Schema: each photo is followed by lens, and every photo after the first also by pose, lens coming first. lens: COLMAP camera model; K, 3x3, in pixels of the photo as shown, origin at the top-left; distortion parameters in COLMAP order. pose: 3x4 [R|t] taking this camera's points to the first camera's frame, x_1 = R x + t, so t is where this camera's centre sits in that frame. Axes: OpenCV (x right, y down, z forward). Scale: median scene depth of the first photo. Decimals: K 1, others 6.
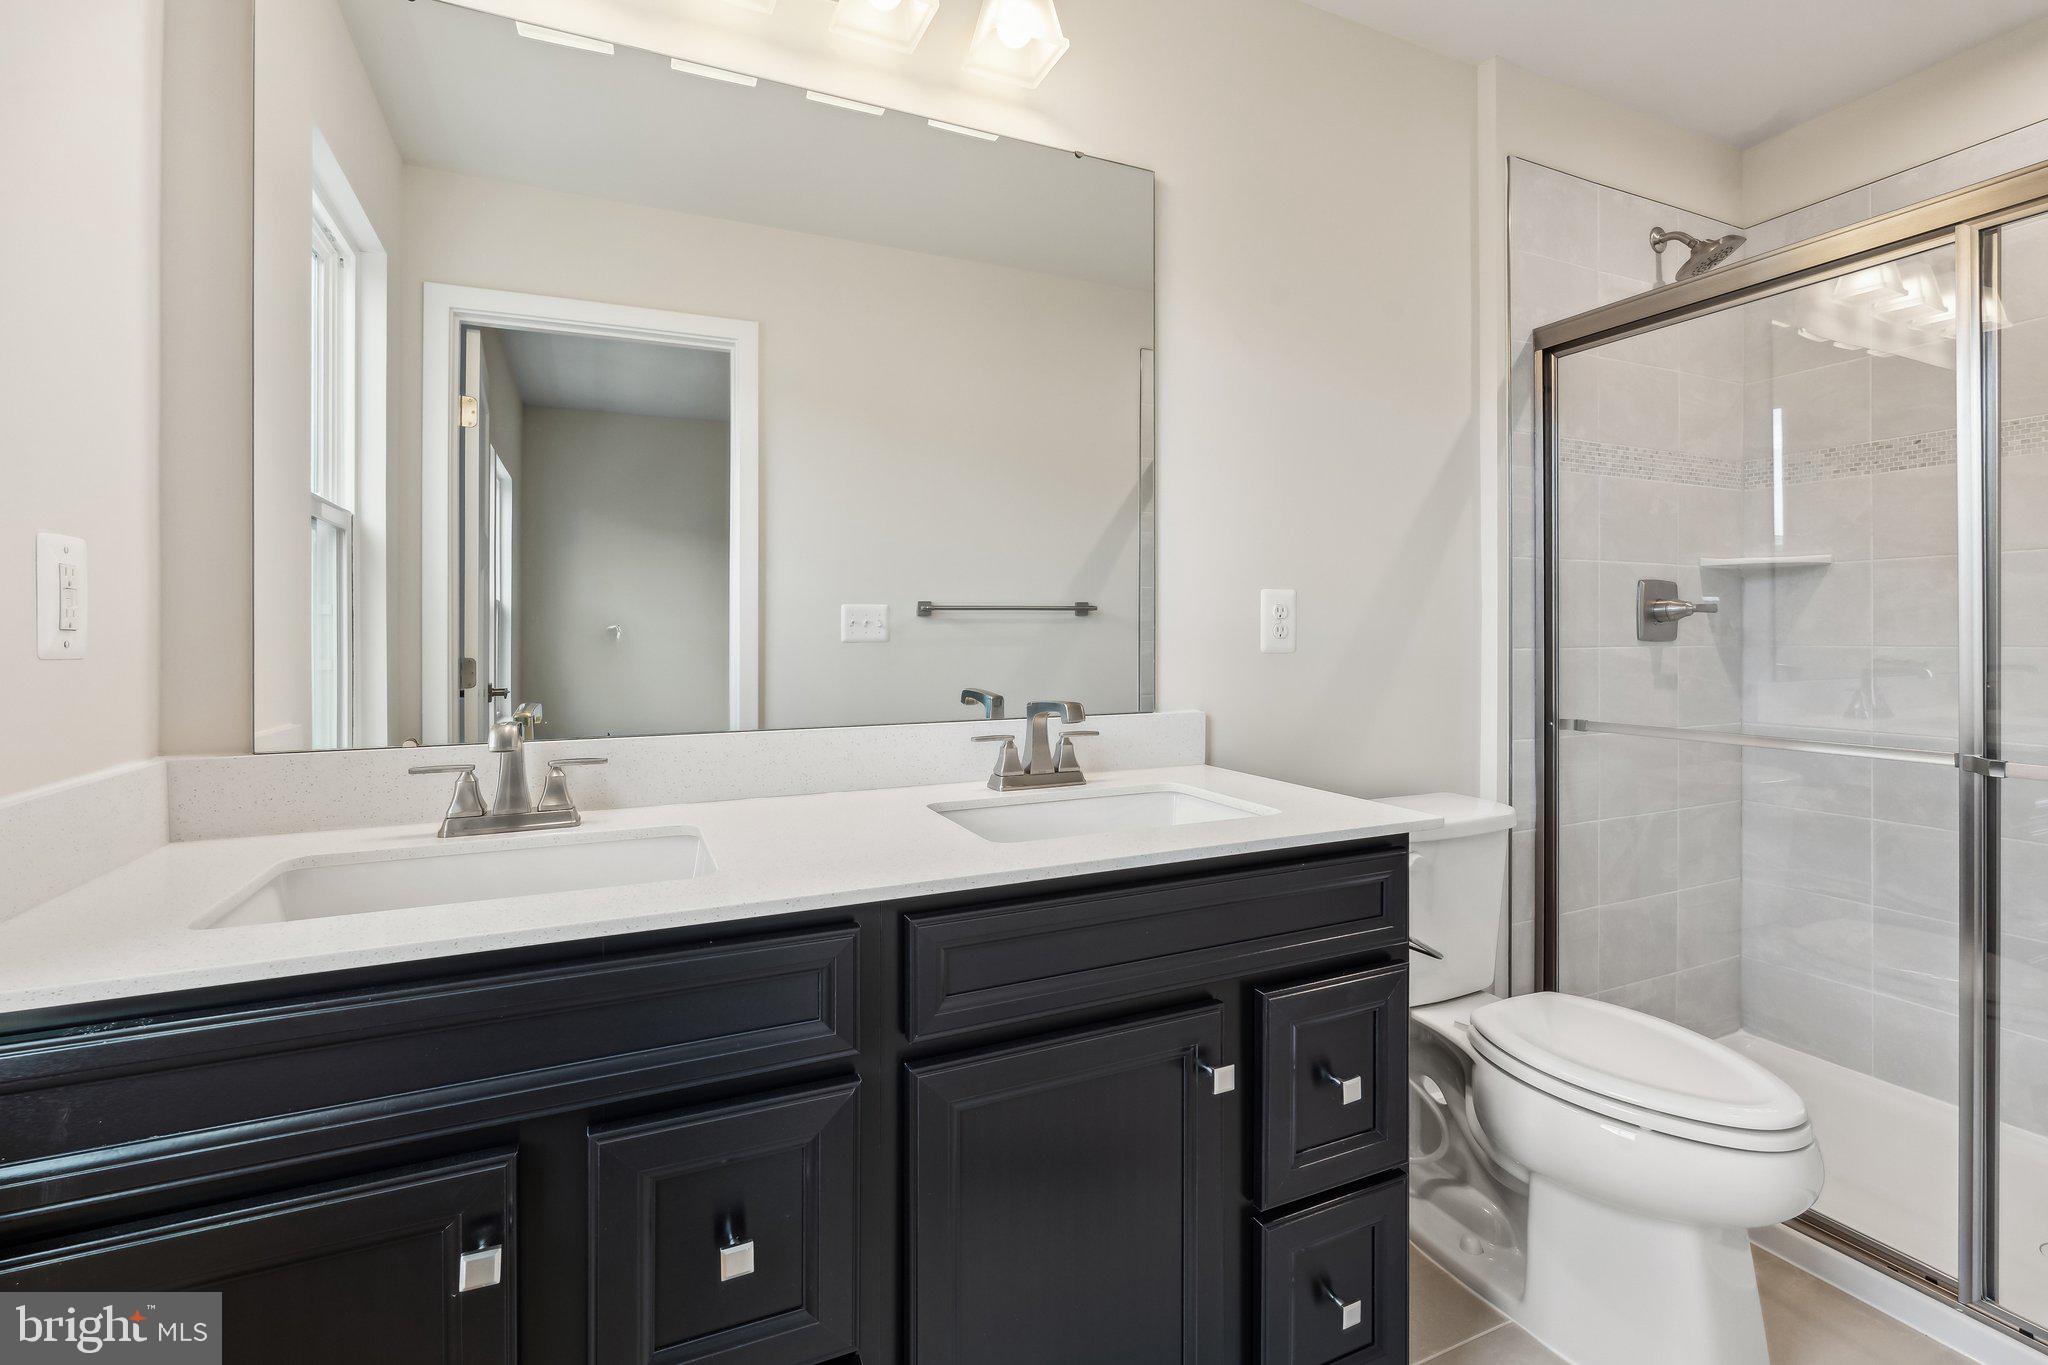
lens RADIAL K [[901.8, 0, 1022.1], [0, 901.8, 654.1], [0, 0, 1]] dist [-0.003326, 0.000386]
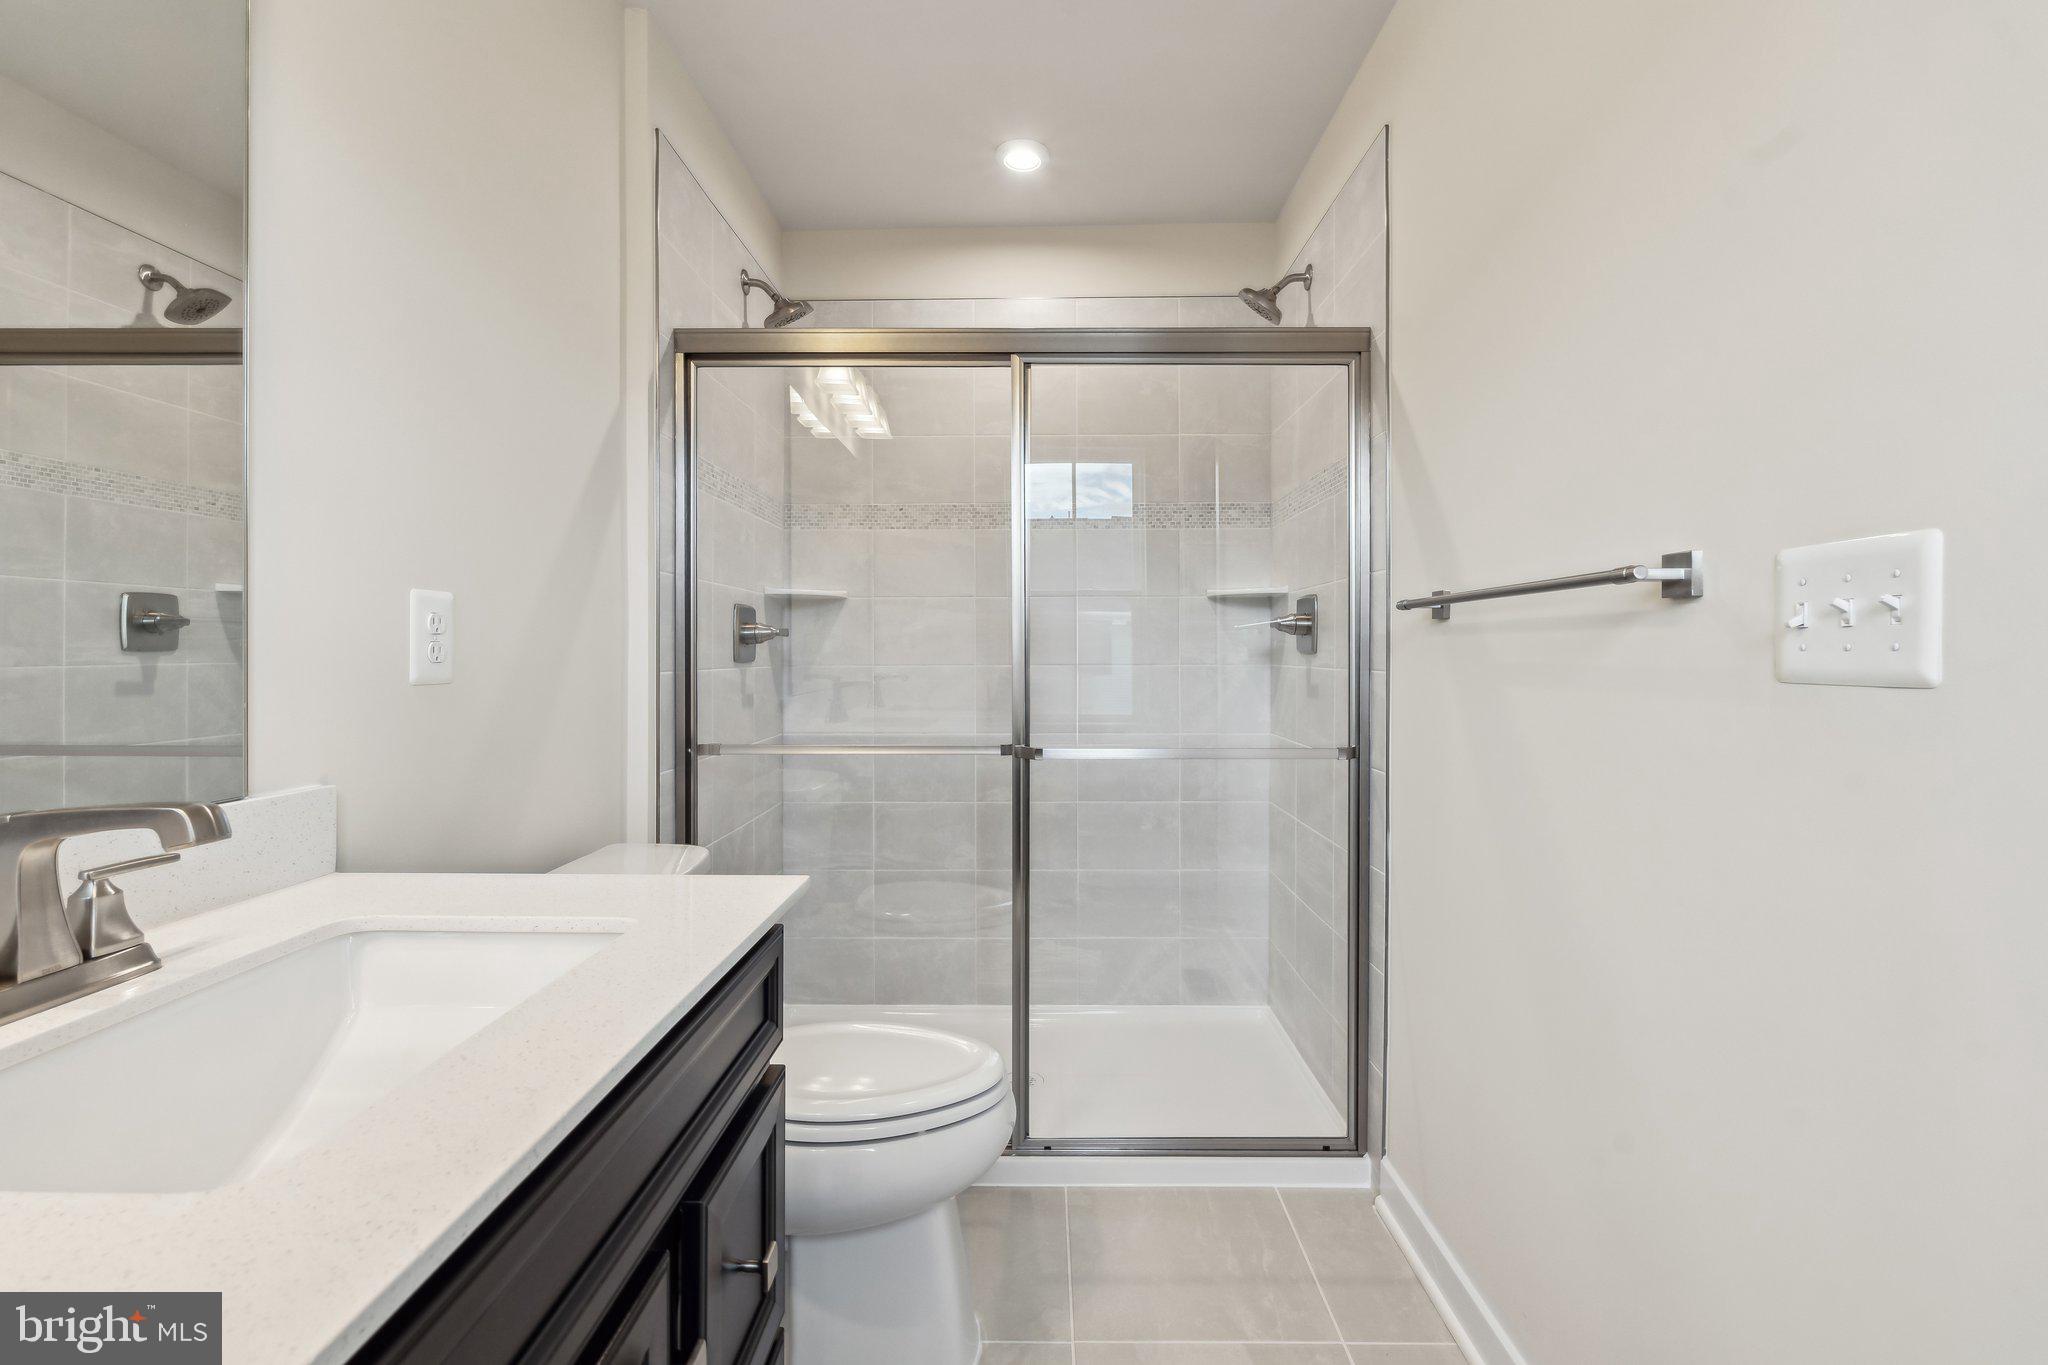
lens RADIAL K [[908.1, 0, 1028.2], [0, 908.1, 661.5], [0, 0, 1]] dist [-0.021248, 0.000138]
pose [[0.420320, -0.005730, 0.907358, -0.125564], [0.018252, 0.999831, -0.002141, -0.007769], [-0.907193, 0.017461, 0.420353, 0.278639]]
